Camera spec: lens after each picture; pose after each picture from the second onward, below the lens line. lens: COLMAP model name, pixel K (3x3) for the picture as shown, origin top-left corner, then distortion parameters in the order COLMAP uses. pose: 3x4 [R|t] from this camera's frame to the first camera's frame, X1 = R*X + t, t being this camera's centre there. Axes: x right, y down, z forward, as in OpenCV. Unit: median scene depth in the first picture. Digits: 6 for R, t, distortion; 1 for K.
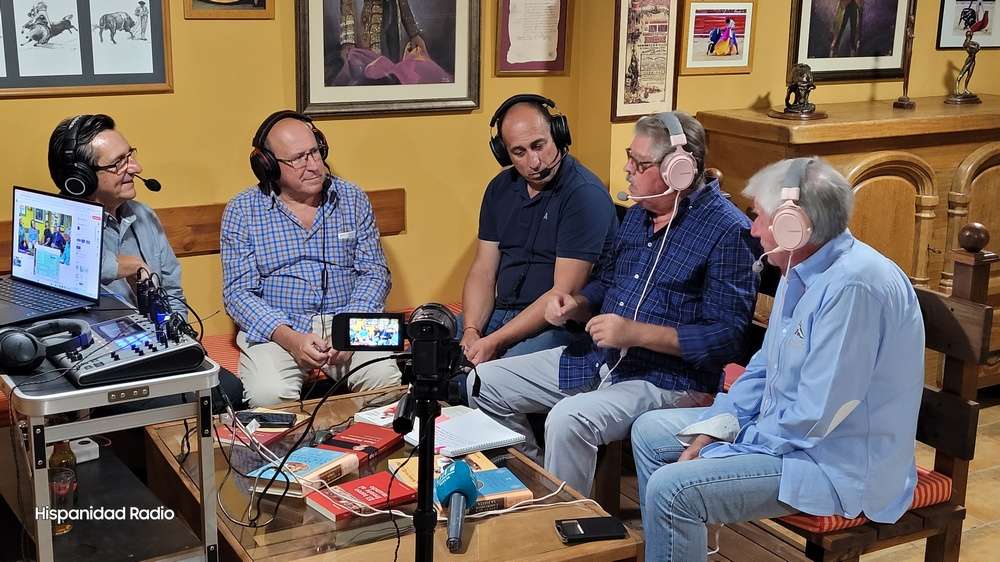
lens RADIAL K [[1248.2, 0, 493.2], [0, 1248.2, 274.5], [0, 0, 1]] dist [0.045155, 0.000000]
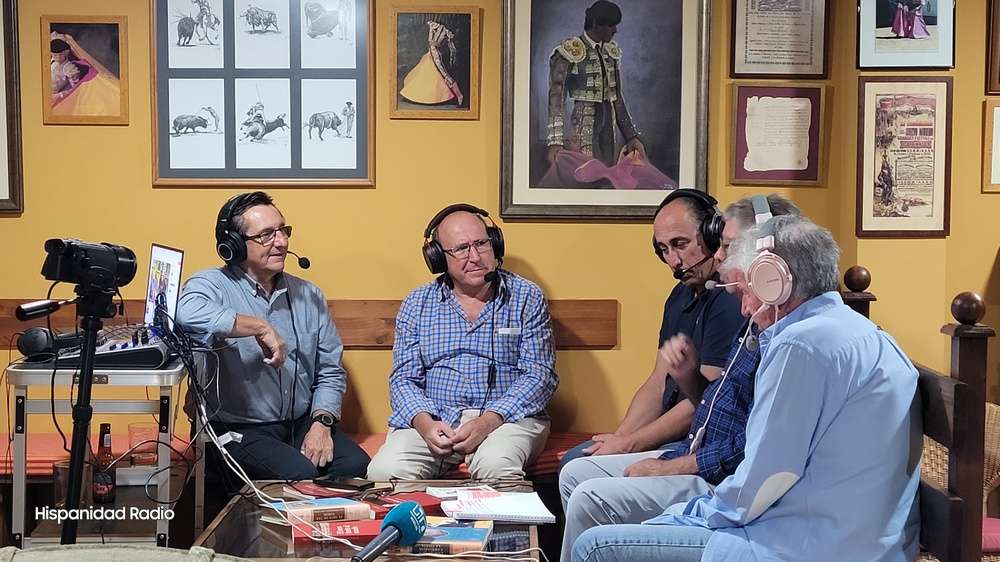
lens RADIAL K [[1601.5, 0, 500.7], [0, 1601.5, 285.2], [0, 0, 1]] dist [0.038582, 0.000000]
pose [[0.878978, 0.028182, -0.476029, 0.478829], [-0.108390, 0.983931, -0.141888, 0.113052], [0.464381, 0.176313, 0.867908, -0.092648]]
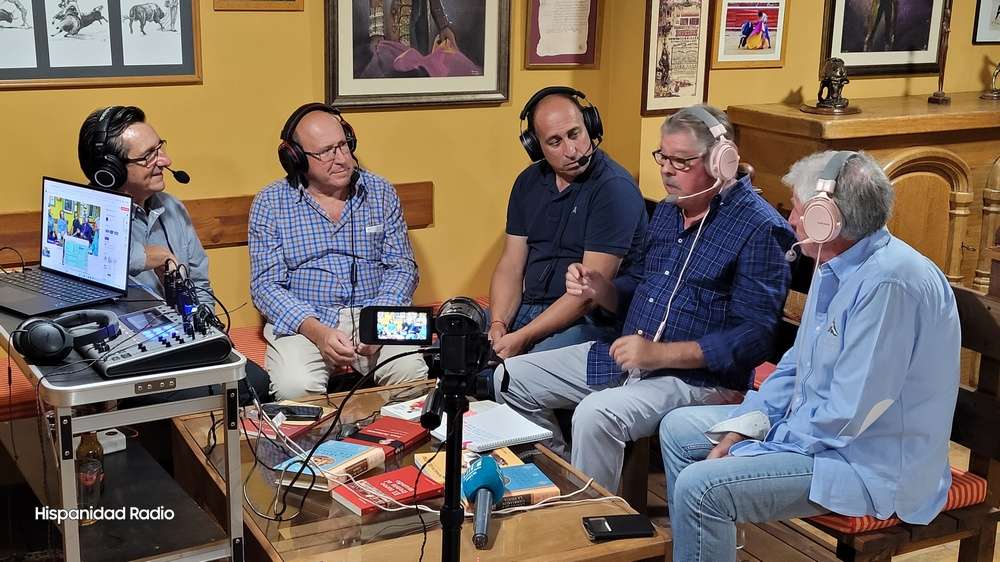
lens RADIAL K [[1248.2, 0, 491.4], [0, 1248.2, 274.9], [0, 0, 1]] dist [0.045155, 0.000000]
pose [[0.999715, 0.007959, -0.022518, -0.001249], [-0.007854, 0.999958, 0.004767, 0.000271], [0.022555, -0.004589, 0.999735, 0.006523]]
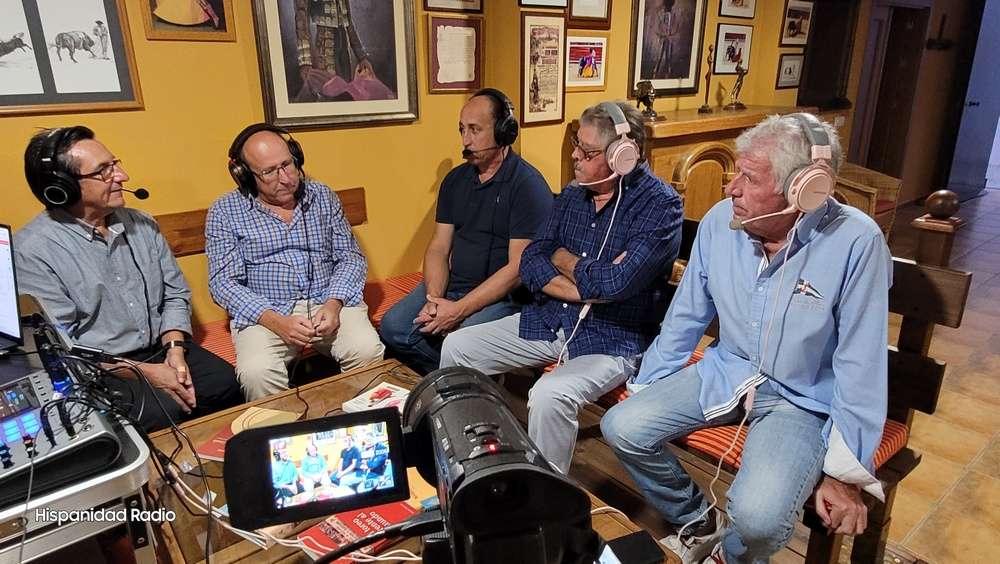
lens RADIAL K [[630.4, 0, 500.6], [0, 630.4, 283.0], [0, 0, 1]] dist [0.020805, -0.008695]
pose [[0.985193, -0.078113, 0.152619, -0.046109], [0.064058, 0.993420, 0.094936, -0.028088], [-0.159030, -0.083754, 0.983715, 0.398436]]
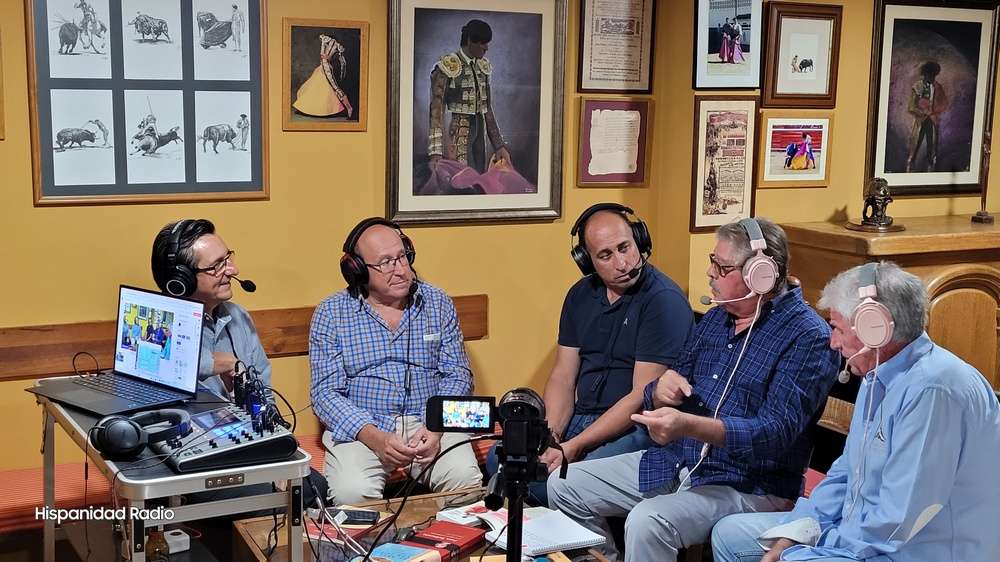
lens RADIAL K [[1248.2, 0, 505.9], [0, 1248.2, 267.2], [0, 0, 1]] dist [0.045155, 0.000000]
pose [[0.998668, 0.009128, -0.050783, -0.004390], [-0.014156, 0.994932, -0.099547, 0.012142], [0.049617, 0.100133, 0.993736, -0.023622]]
